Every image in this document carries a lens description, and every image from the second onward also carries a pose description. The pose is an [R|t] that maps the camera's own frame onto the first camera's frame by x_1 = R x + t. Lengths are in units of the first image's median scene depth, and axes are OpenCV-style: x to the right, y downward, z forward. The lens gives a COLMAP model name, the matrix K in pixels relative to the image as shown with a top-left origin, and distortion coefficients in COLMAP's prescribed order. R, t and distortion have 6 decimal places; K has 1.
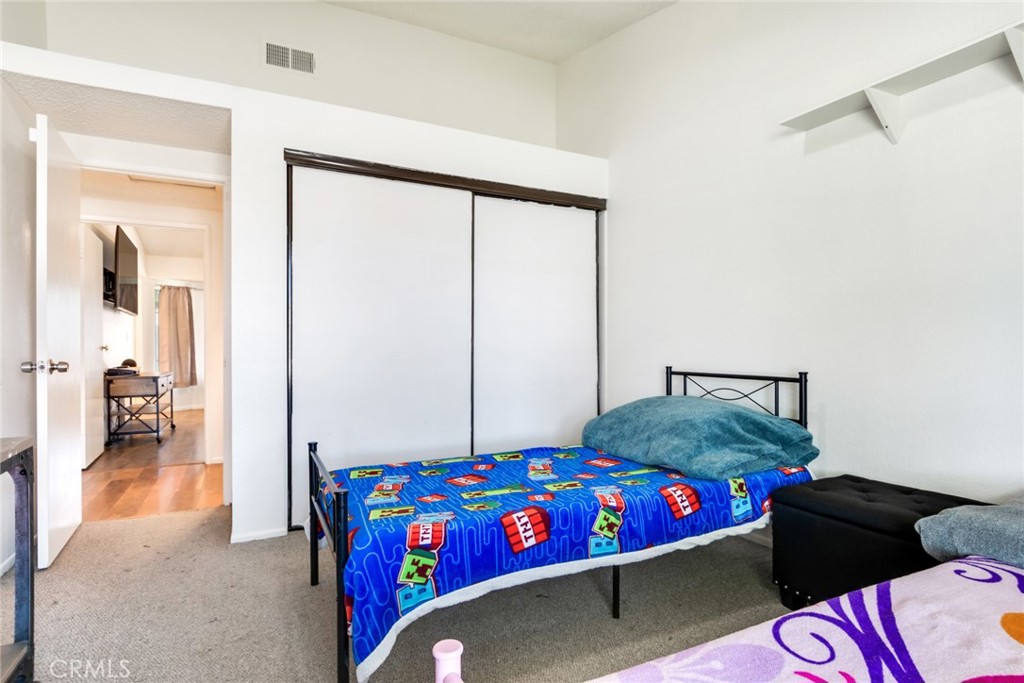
lens RADIAL K [[536.8, 0, 515.7], [0, 536.8, 346.1], [0, 0, 1]] dist [-0.000967, -0.000059]
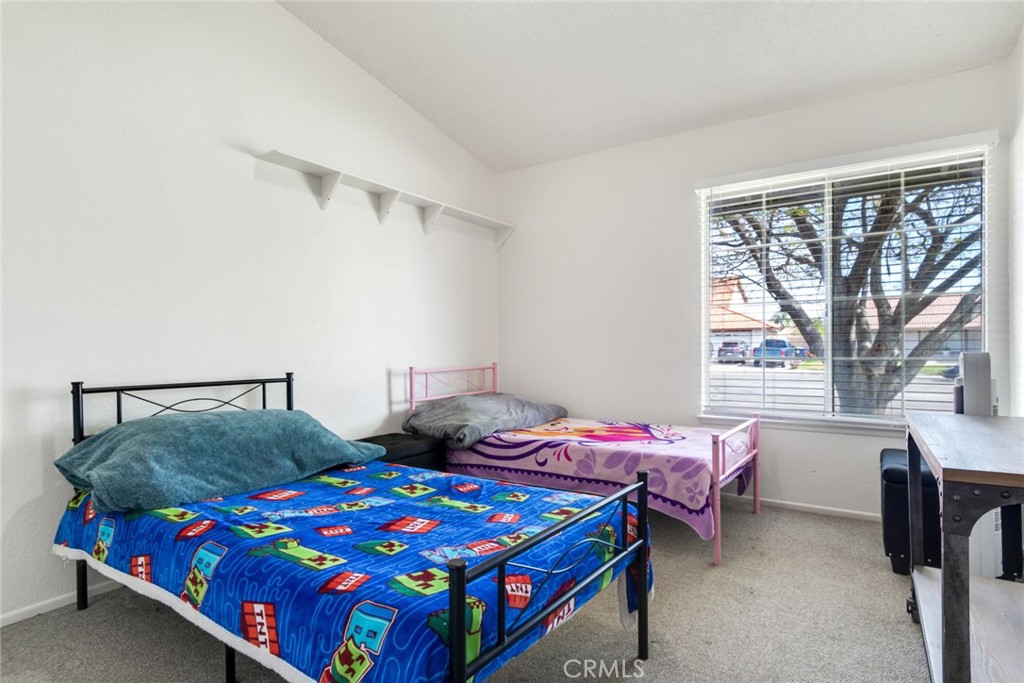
lens RADIAL K [[578.6, 0, 515.5], [0, 578.6, 353.8], [0, 0, 1]] dist [0.001192, 0.000256]
pose [[-0.492982, -0.004702, 0.870027, -0.785715], [0.004175, 0.999961, 0.007770, -0.000747], [-0.870030, 0.007463, -0.492943, 1.137341]]
